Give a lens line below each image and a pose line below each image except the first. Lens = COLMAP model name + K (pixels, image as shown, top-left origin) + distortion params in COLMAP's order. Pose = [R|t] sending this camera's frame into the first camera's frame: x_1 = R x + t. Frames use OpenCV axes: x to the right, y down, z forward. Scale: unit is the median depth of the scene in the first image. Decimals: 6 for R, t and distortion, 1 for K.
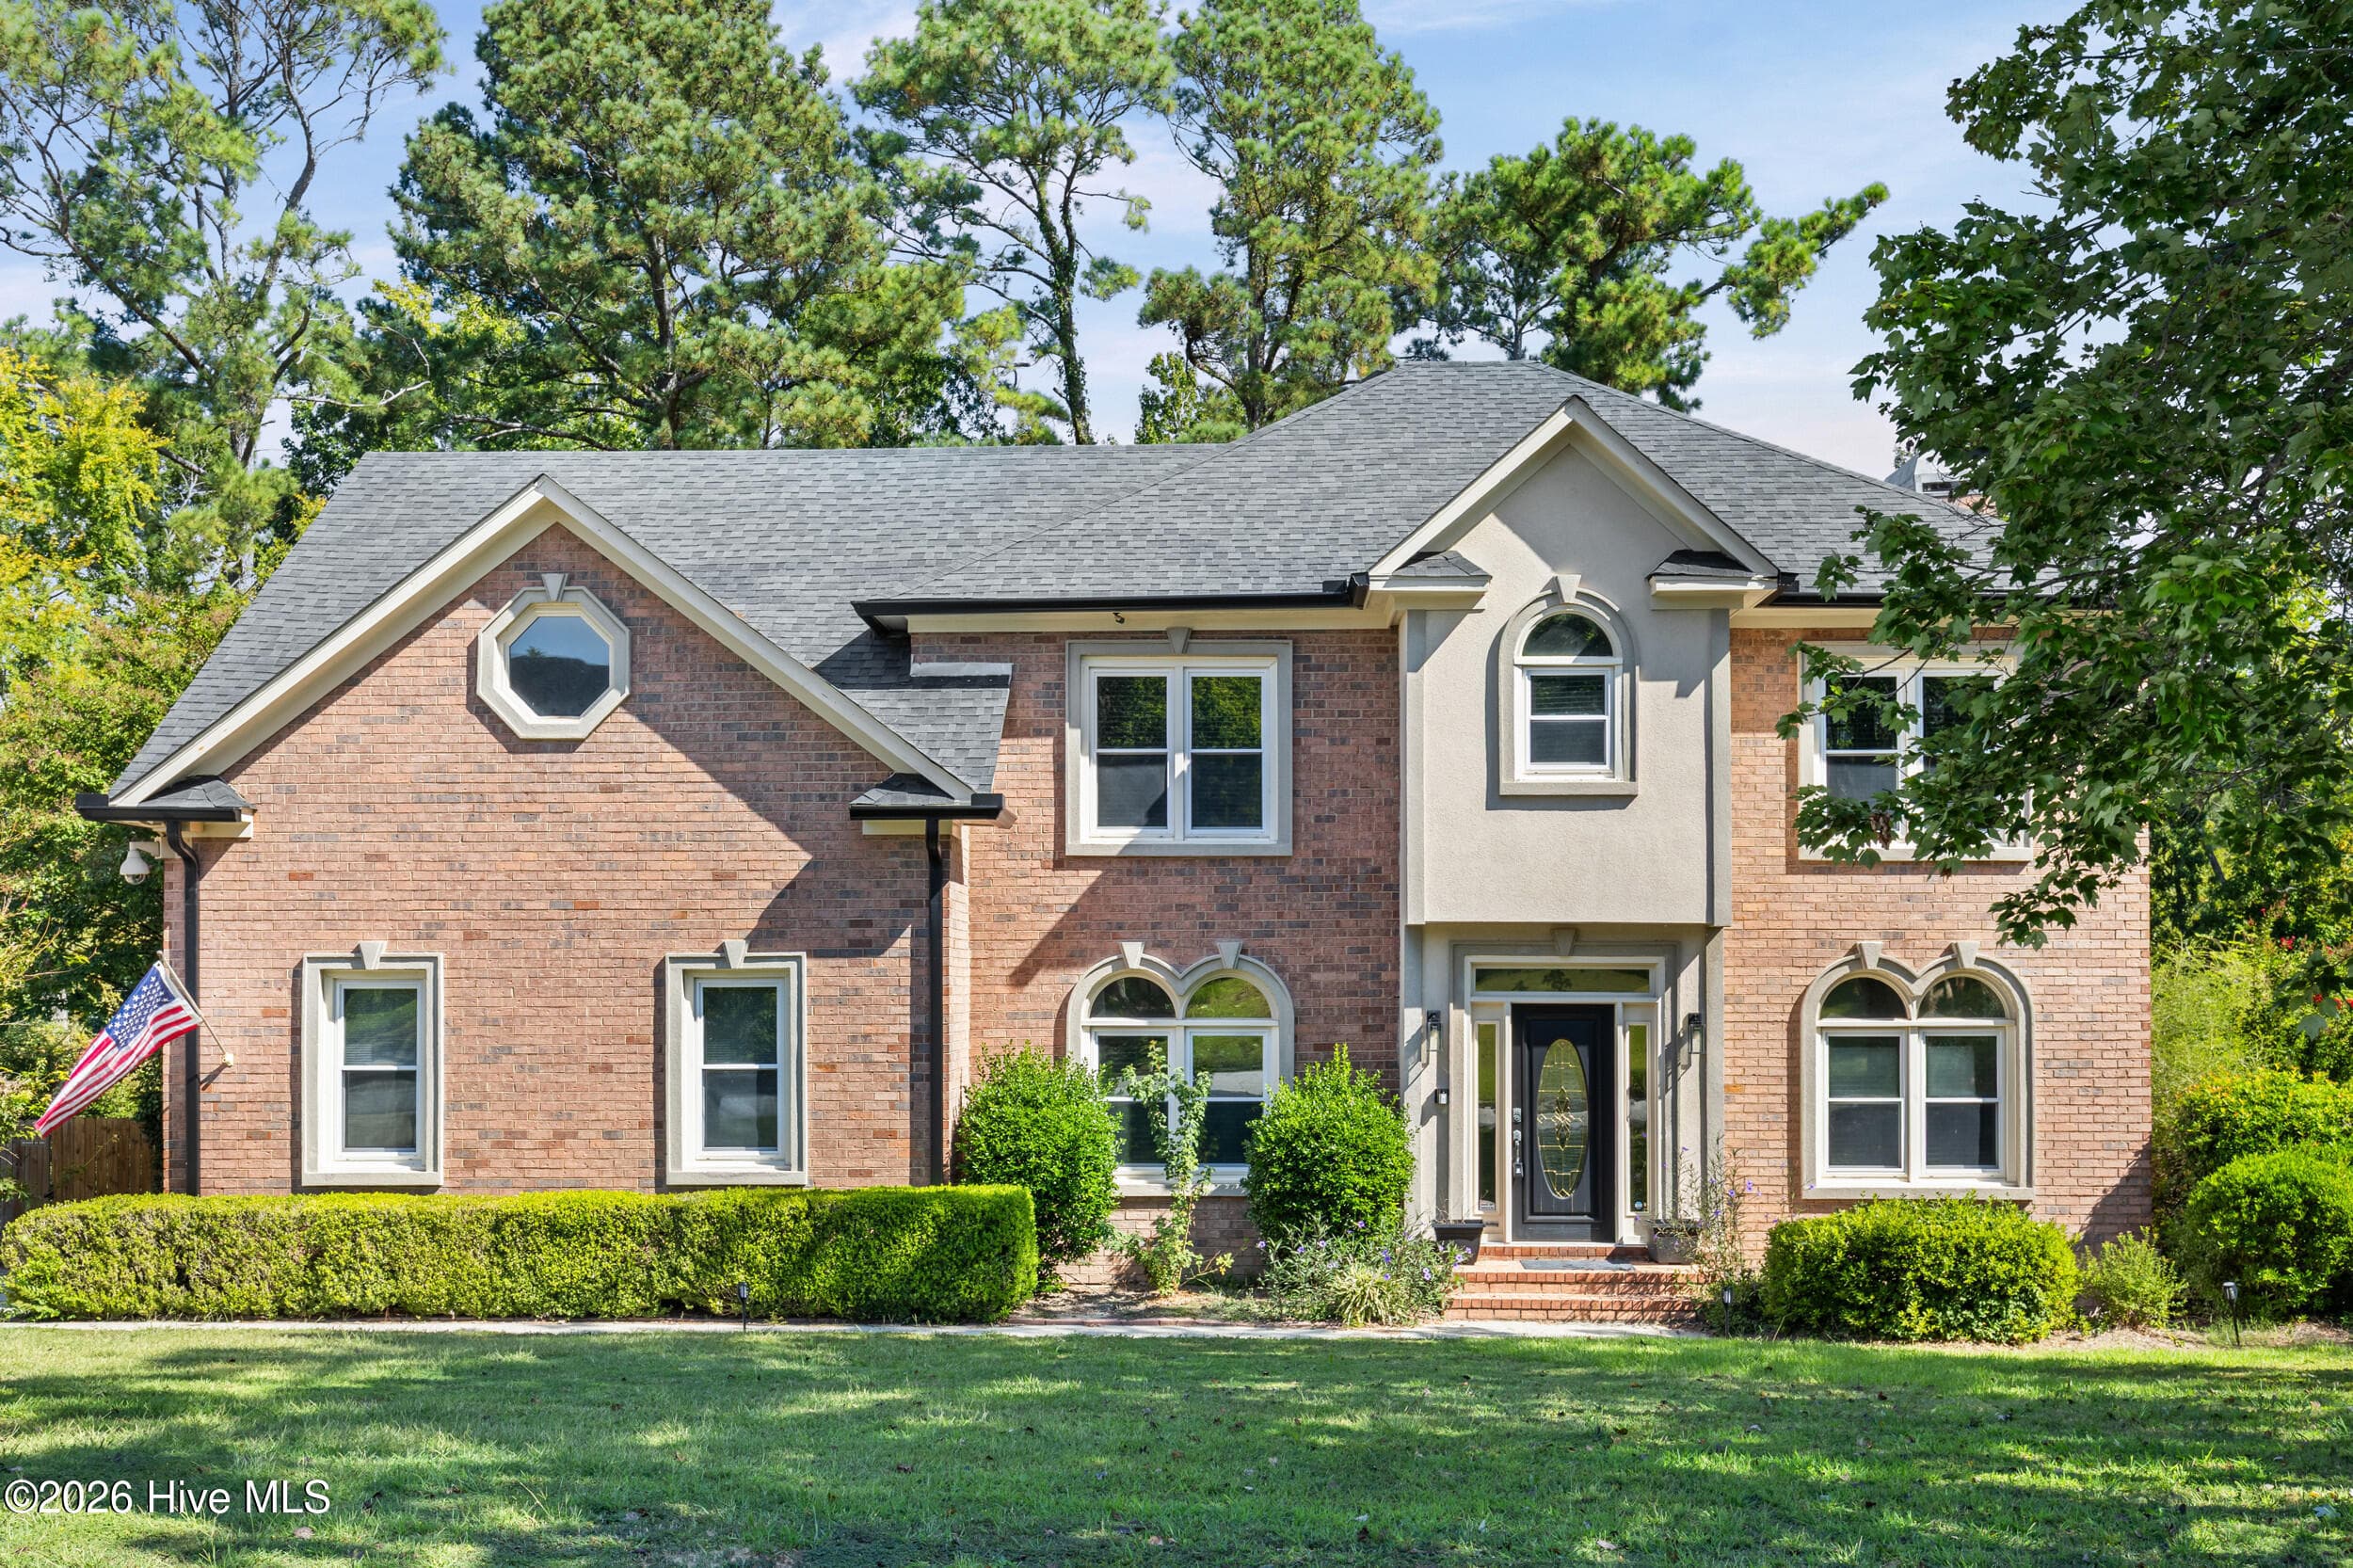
lens RADIAL K [[2400.3, 0, 1177.3], [0, 2400.3, 862.0], [0, 0, 1]] dist [0.007501, -0.015309]
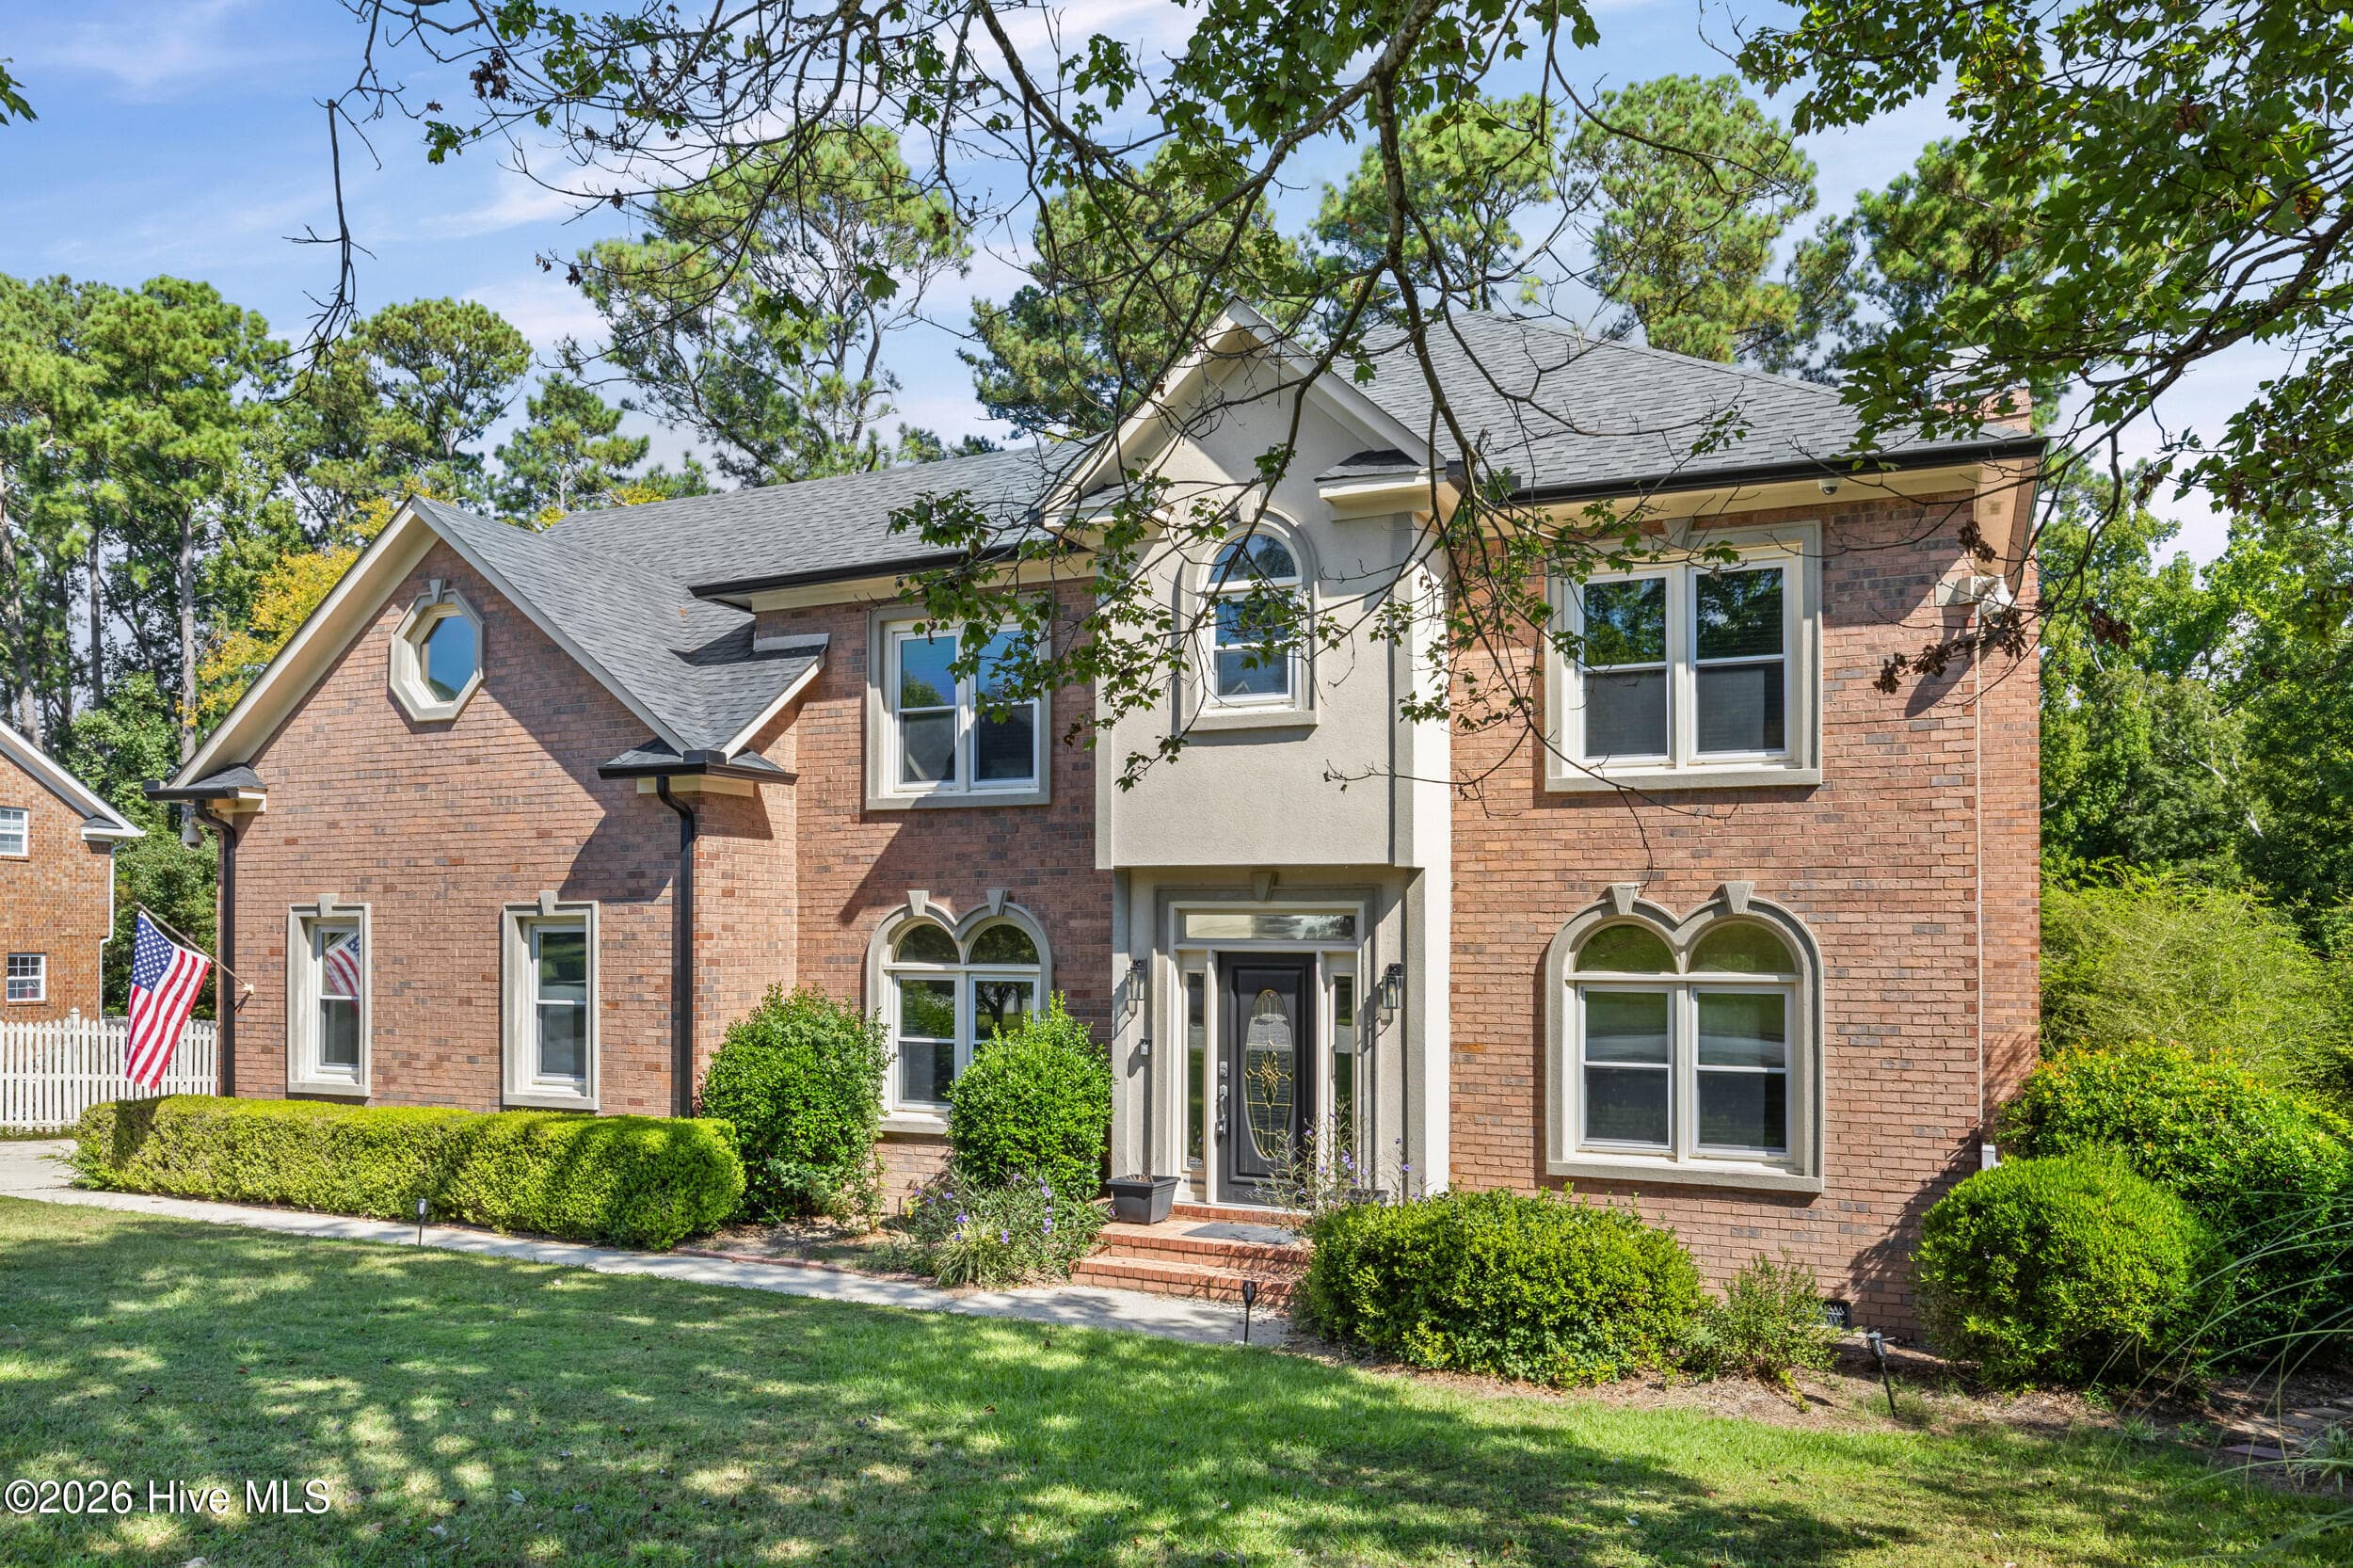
lens RADIAL K [[1695.7, 0, 1173.5], [0, 1695.7, 867.9], [0, 0, 1]] dist [-0.001604, 0.001353]
pose [[0.914137, -0.013014, -0.405198, 0.401397], [0.017240, 0.999828, 0.006780, 0.021306], [0.405040, -0.013183, 0.914204, 0.385222]]
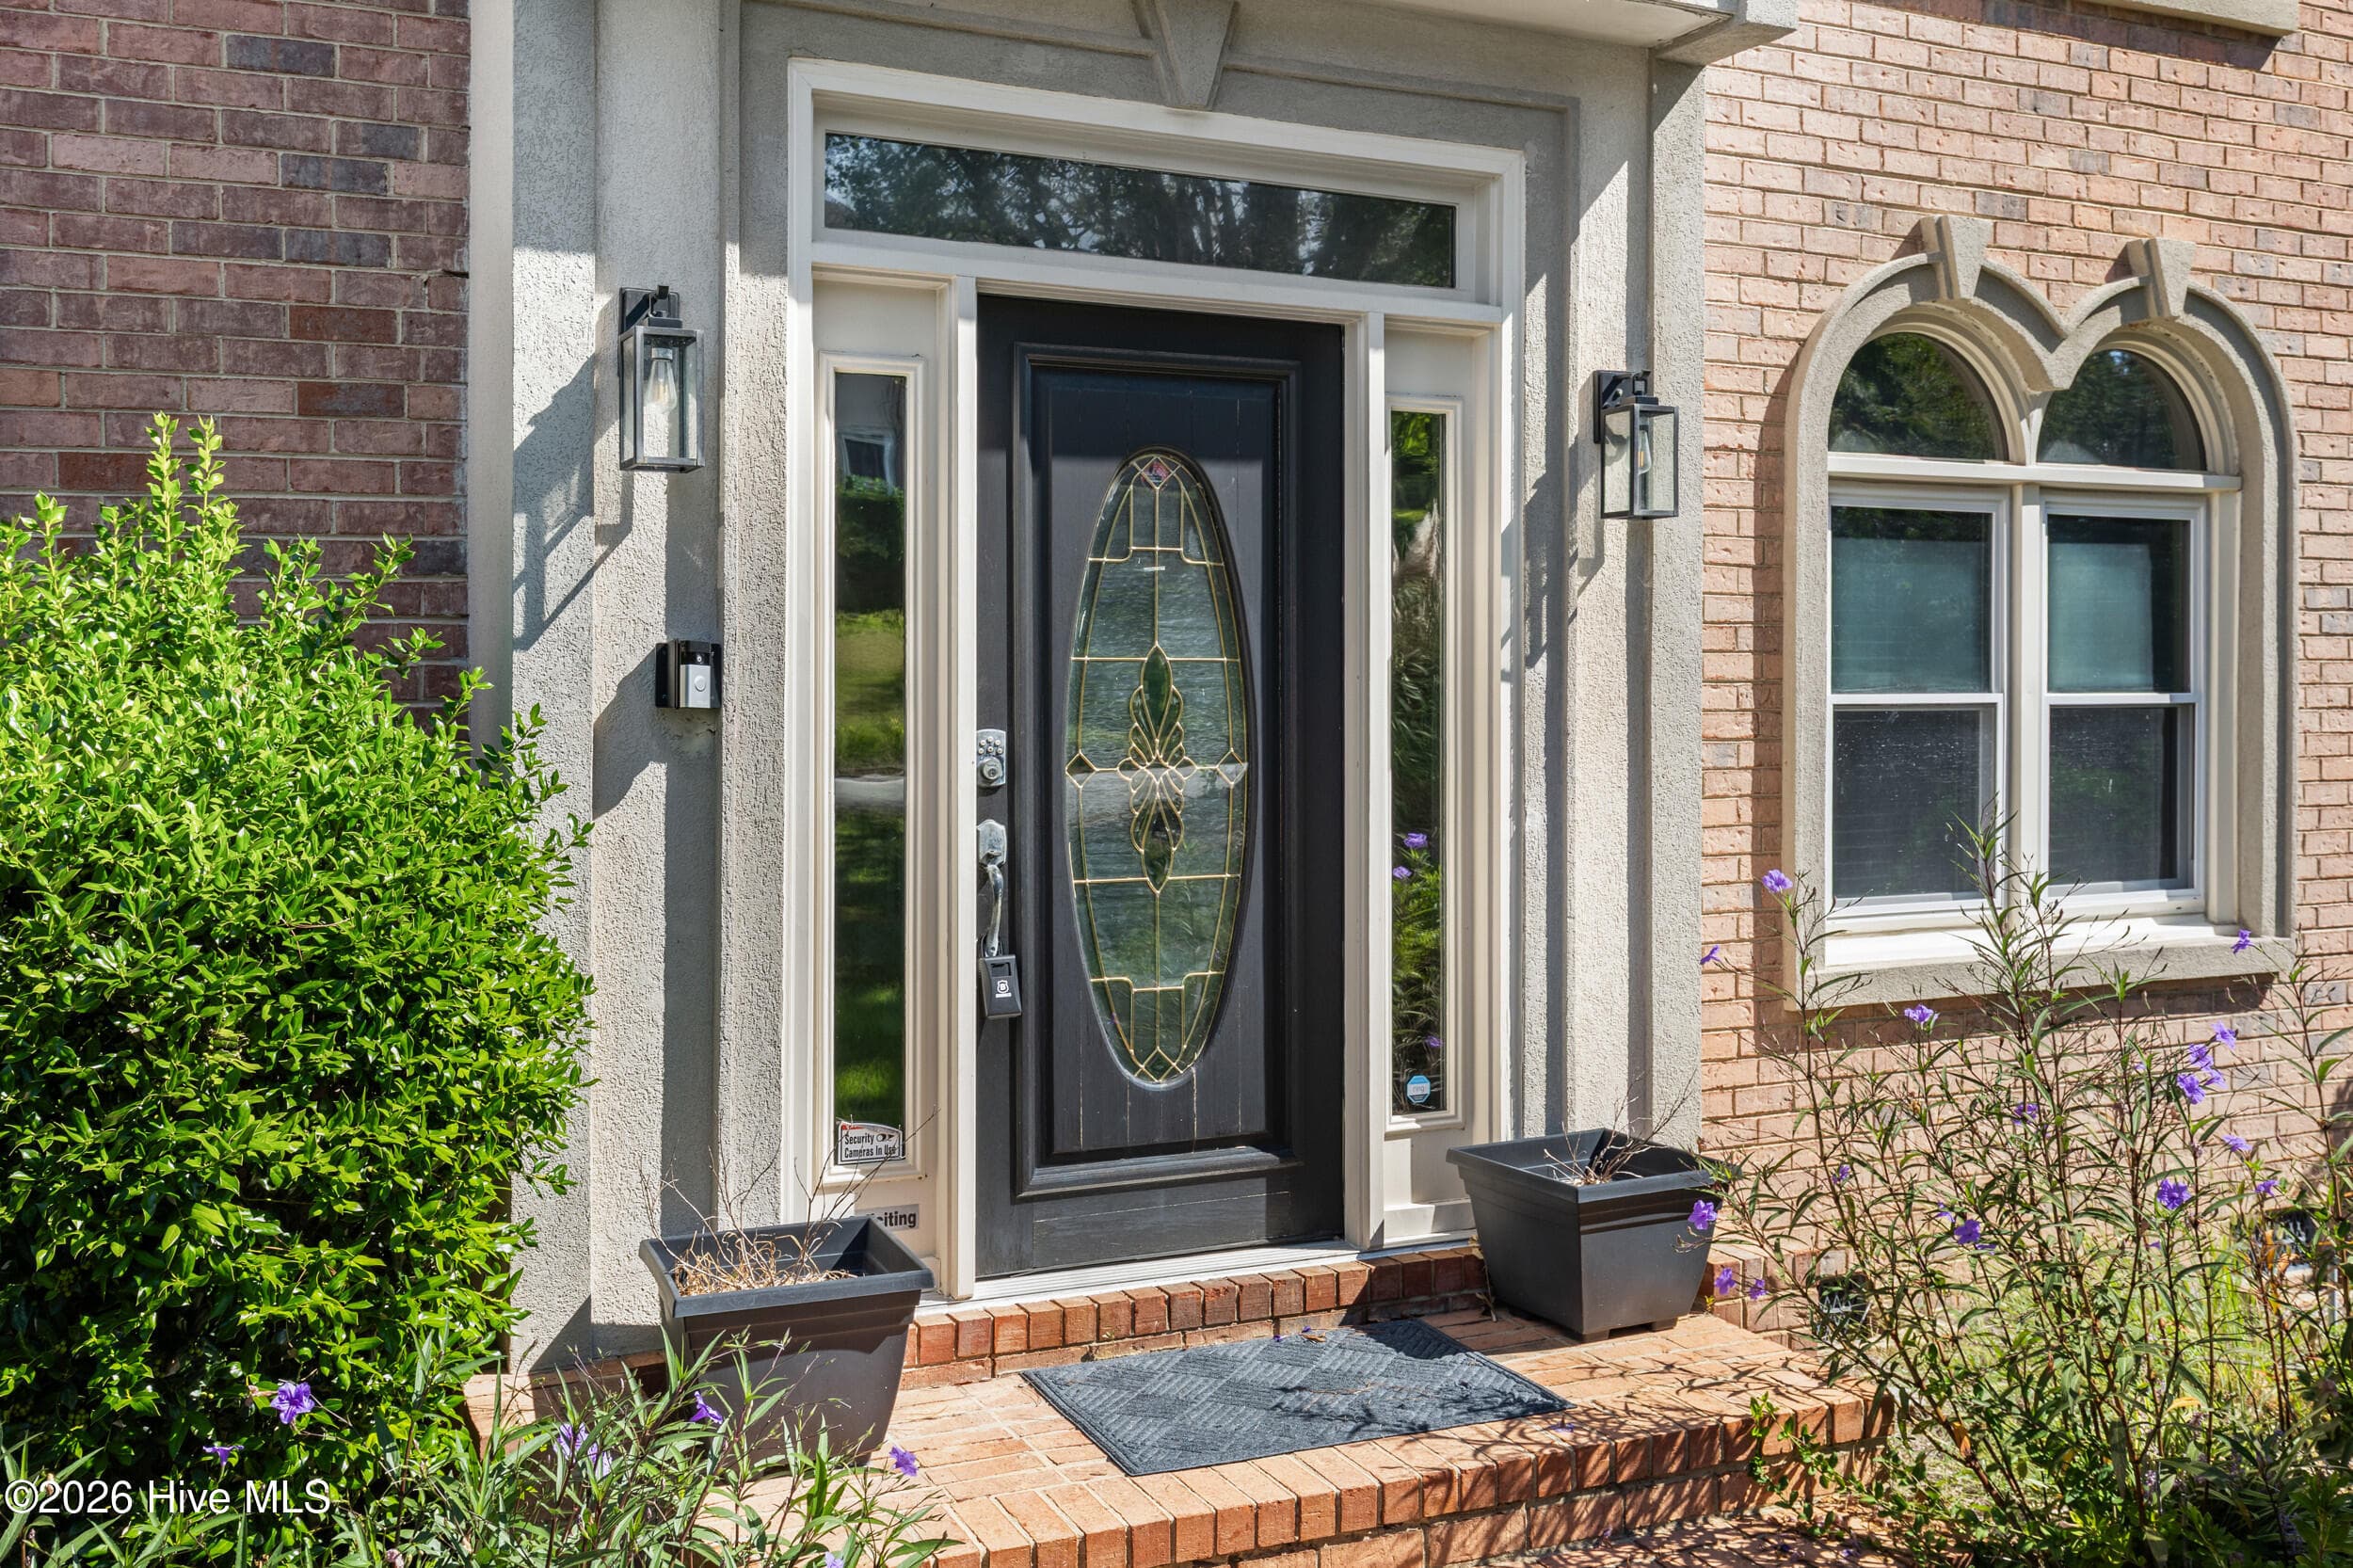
lens RADIAL K [[2148.8, 0, 1173.5], [0, 2148.8, 657.5], [0, 0, 1]] dist [0.008416, 0.004939]
pose [[0.889891, 0.004708, 0.456149, 0.060301], [-0.022249, 0.999205, 0.033093, 0.089098], [-0.455630, -0.039598, 0.889288, 0.811333]]
